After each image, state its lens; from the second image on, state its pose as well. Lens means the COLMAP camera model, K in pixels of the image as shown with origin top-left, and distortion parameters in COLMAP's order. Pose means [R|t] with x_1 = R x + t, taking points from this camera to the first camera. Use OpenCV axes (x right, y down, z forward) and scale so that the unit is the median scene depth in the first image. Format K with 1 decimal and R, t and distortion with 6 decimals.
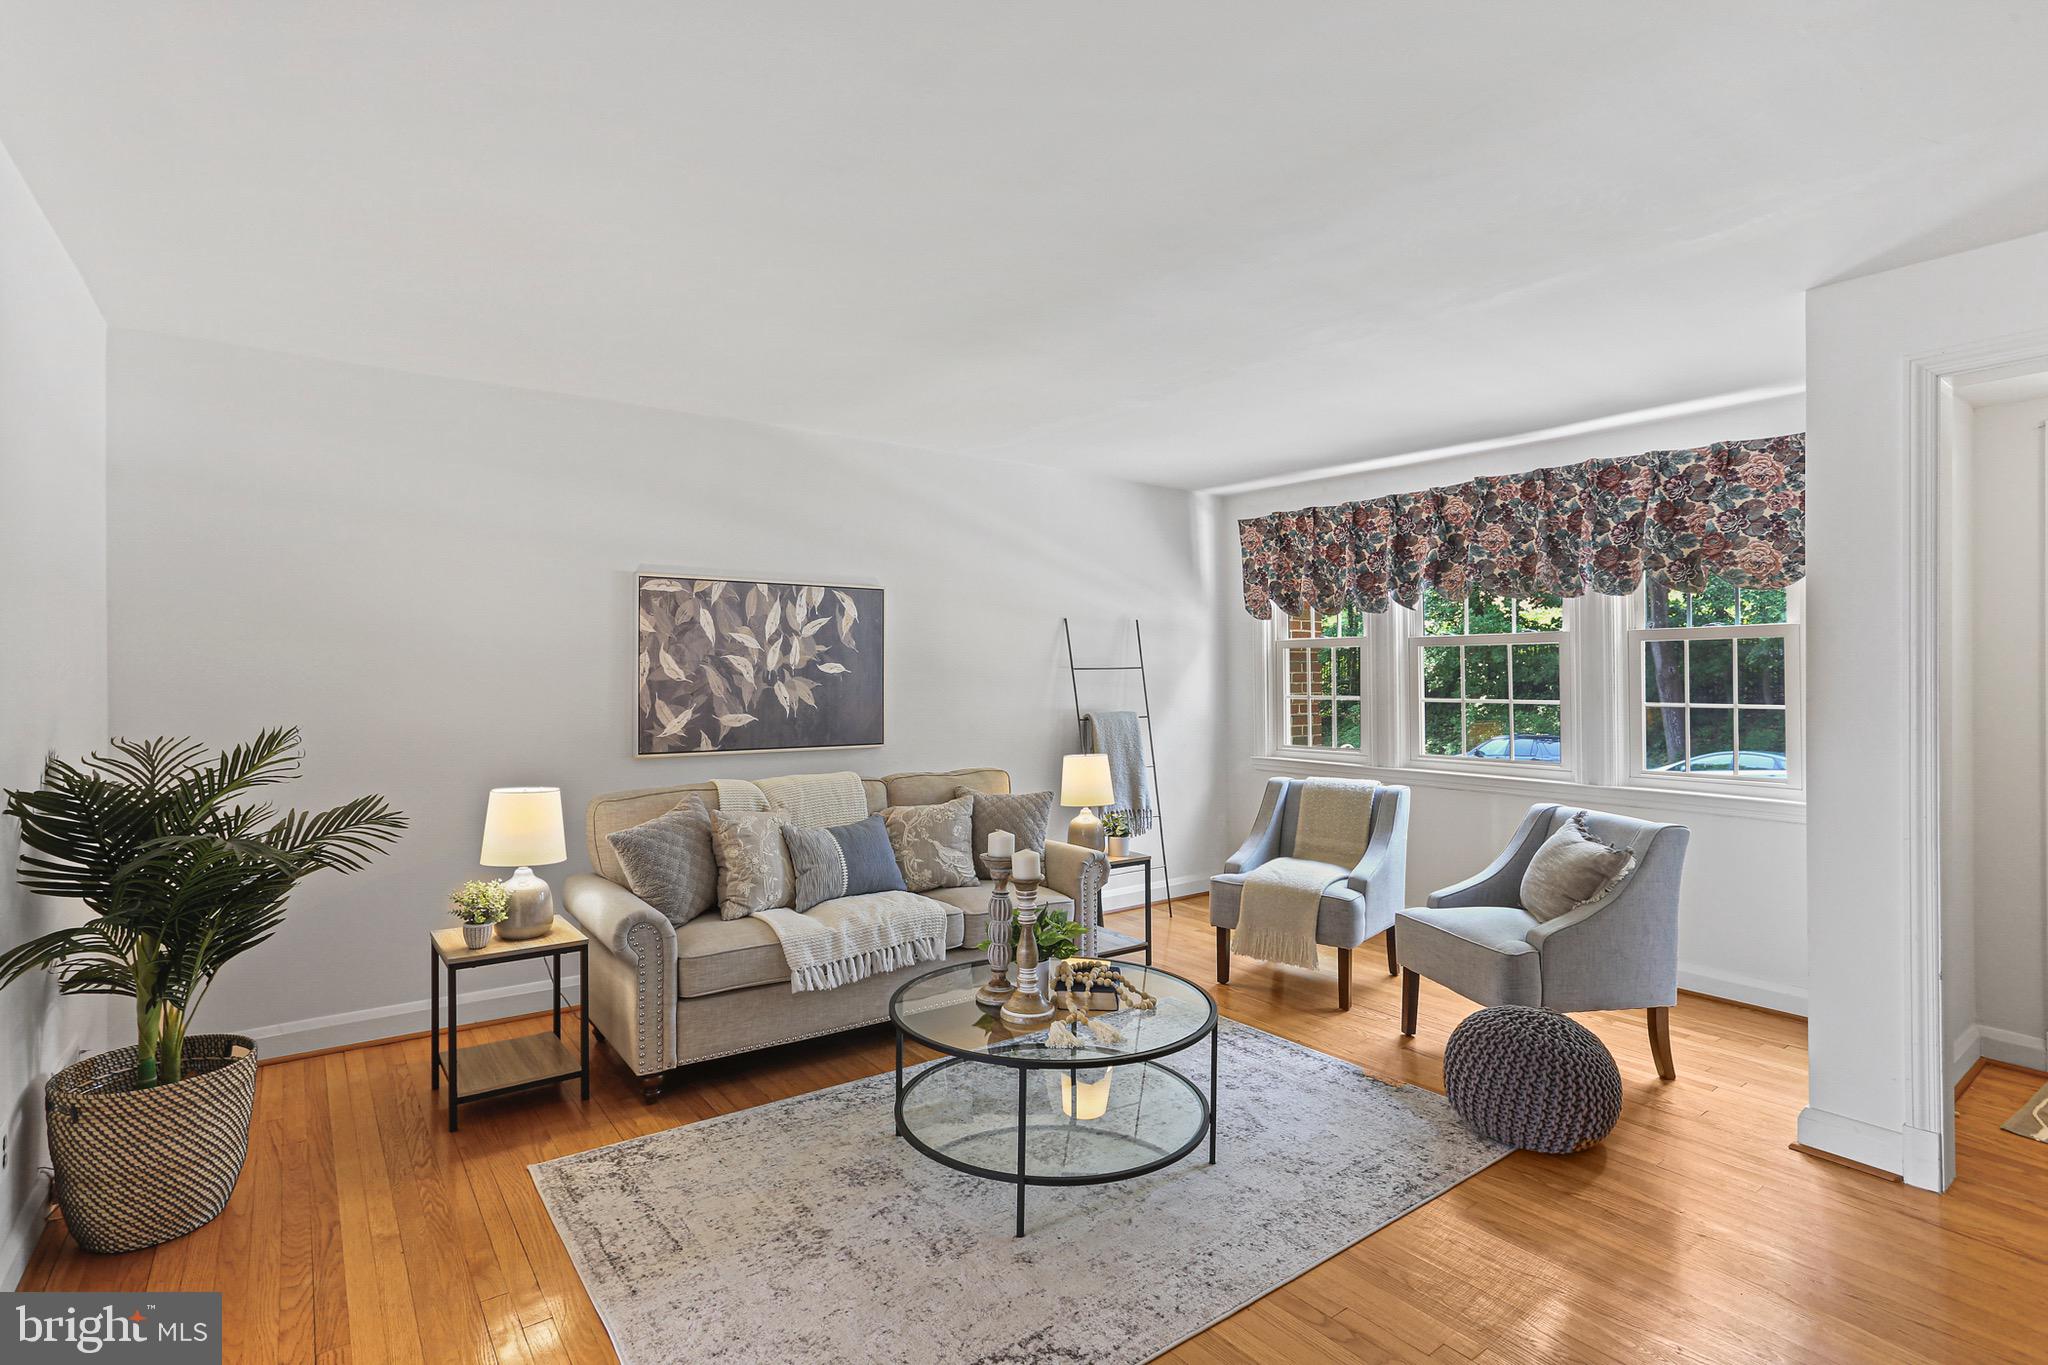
lens RADIAL K [[1000.3, 0, 1024.0], [0, 1000.3, 682.5], [0, 0, 1]] dist [-0.043434, 0.021913]
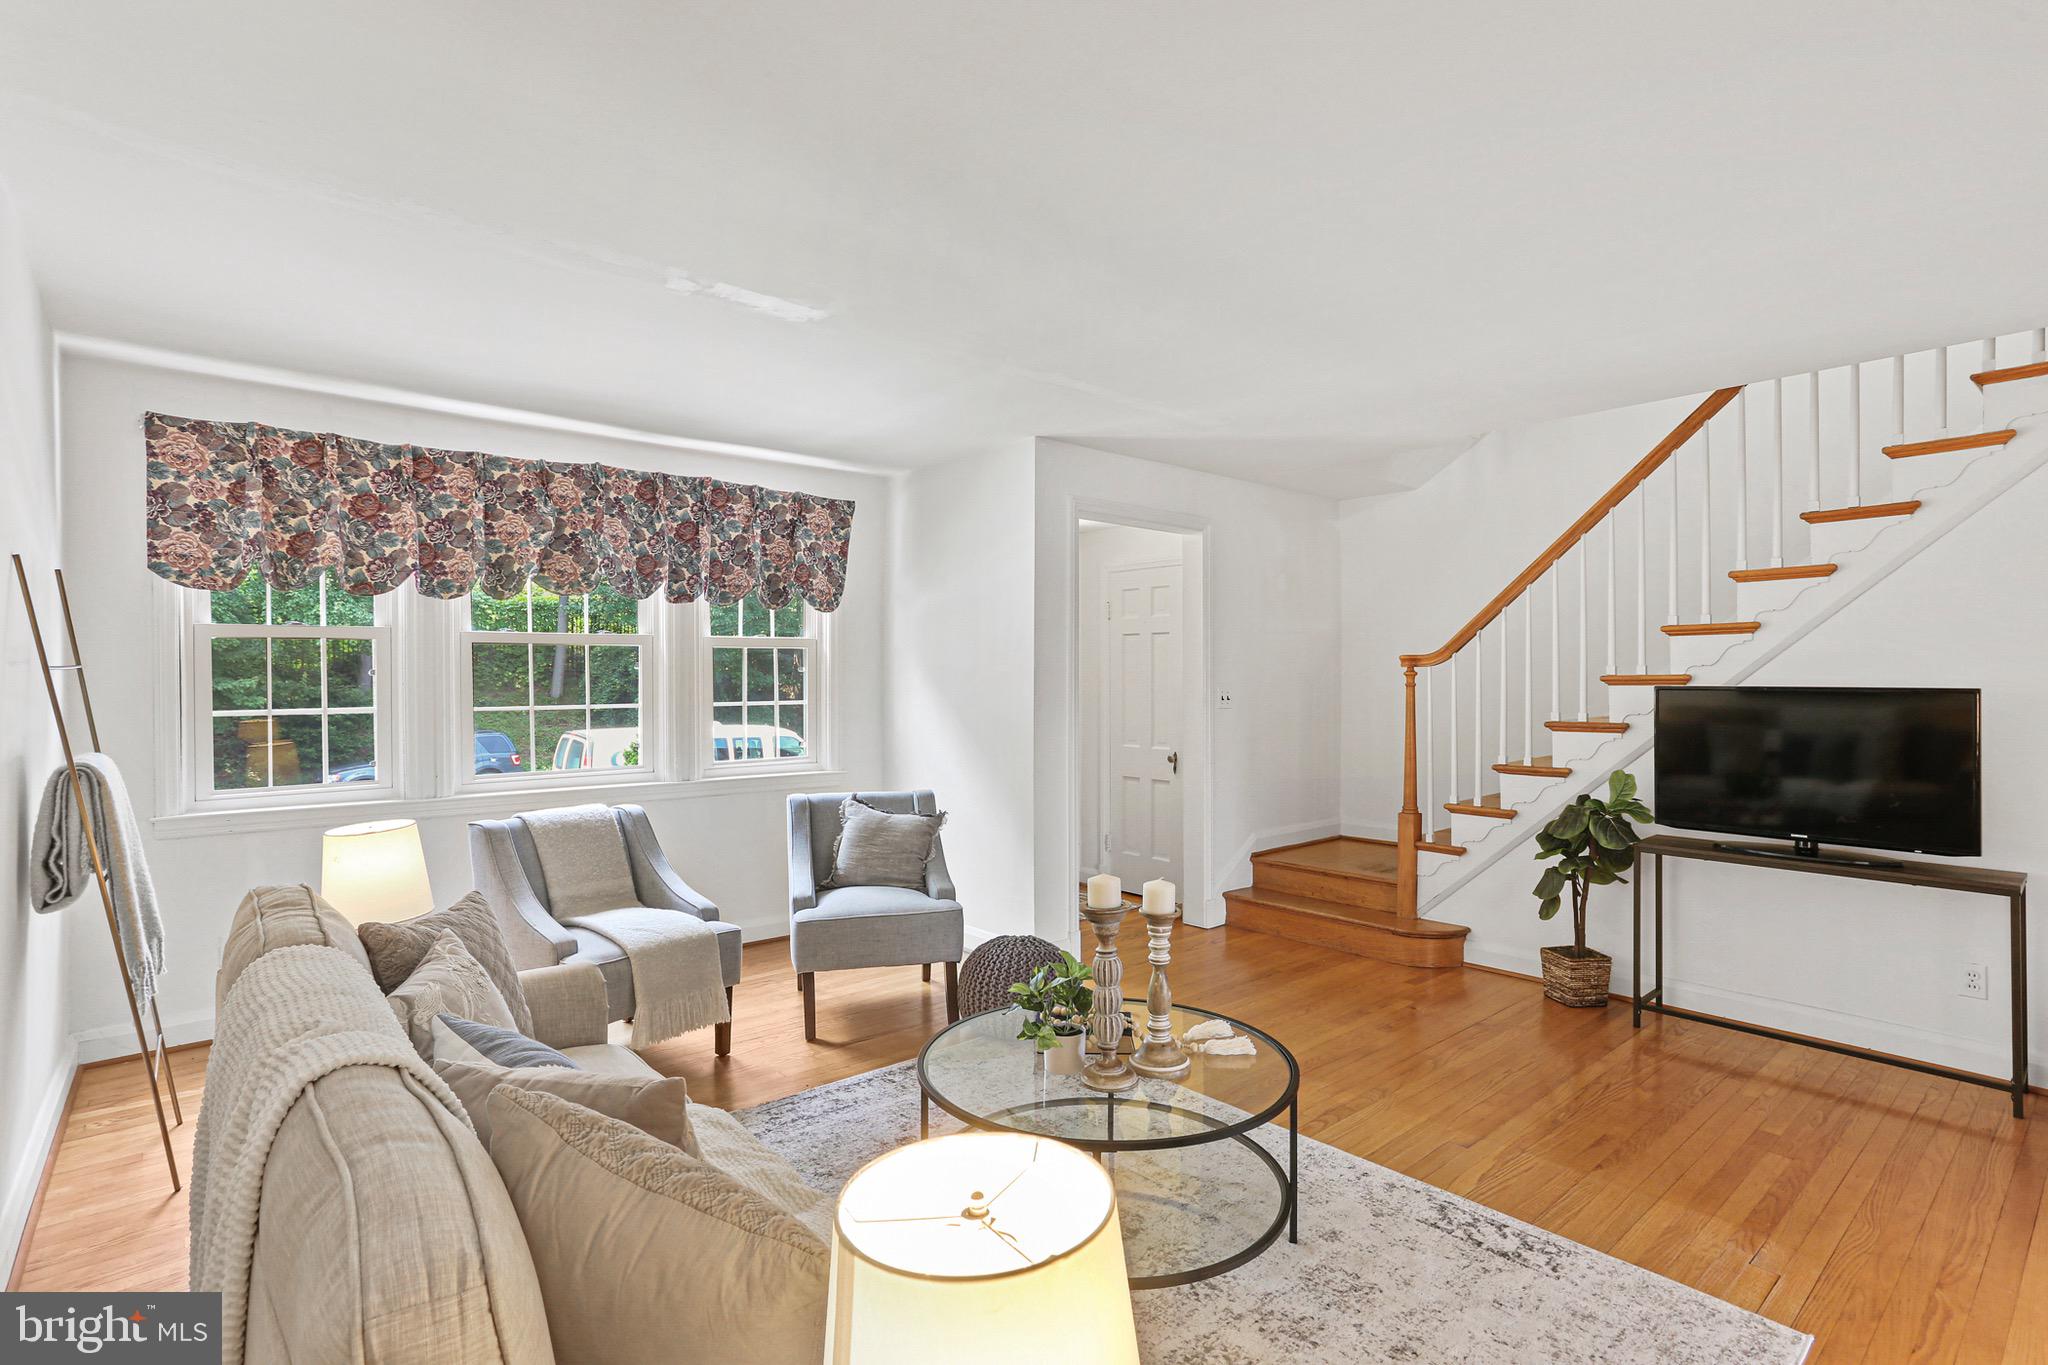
lens RADIAL K [[1000.3, 0, 1024.0], [0, 1000.3, 682.5], [0, 0, 1]] dist [-0.043434, 0.021913]
pose [[-0.065006, -0.005784, 0.997868, -0.439424], [0.010998, 0.999918, 0.006512, -0.004429], [-0.997824, 0.011398, -0.064937, 0.602081]]
